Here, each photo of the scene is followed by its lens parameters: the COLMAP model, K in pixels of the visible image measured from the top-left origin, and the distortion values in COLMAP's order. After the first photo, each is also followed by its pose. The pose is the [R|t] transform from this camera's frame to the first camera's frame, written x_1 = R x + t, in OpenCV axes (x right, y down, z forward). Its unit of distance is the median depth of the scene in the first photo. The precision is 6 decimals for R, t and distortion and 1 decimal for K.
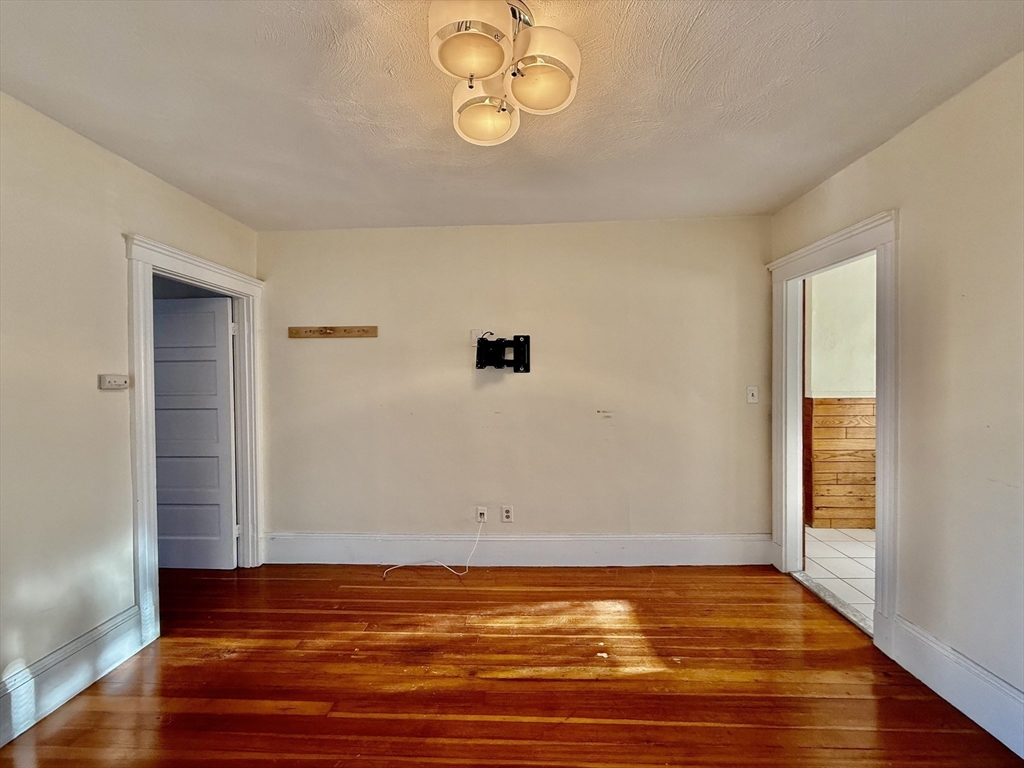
lens RADIAL K [[407.0, 0, 509.2], [0, 407.0, 383.6], [0, 0, 1]] dist [-0.001650, 0.000377]
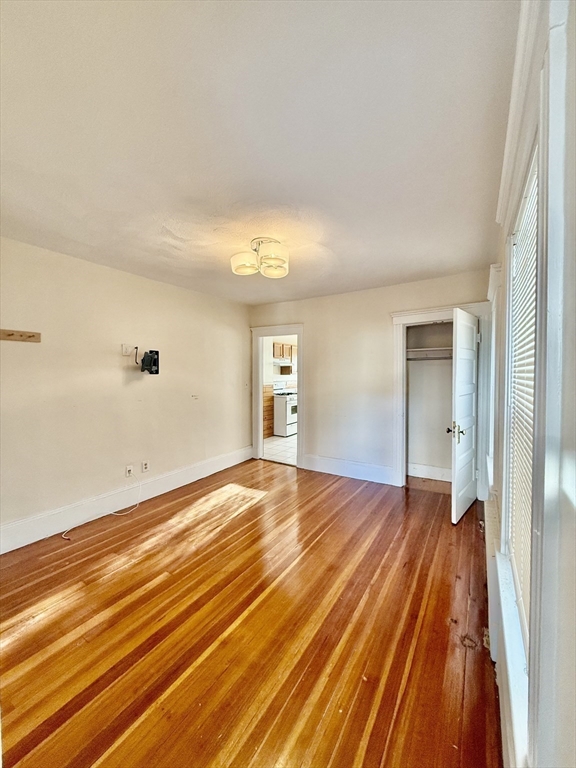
lens RADIAL K [[305.3, 0, 286.8], [0, 305.3, 378.6], [0, 0, 1]] dist [-0.001650, 0.000377]
pose [[0.502674, -0.007100, 0.864447, -0.738725], [0.007531, 0.999964, 0.003834, -0.010118], [-0.864443, 0.004583, 0.502709, -0.040464]]
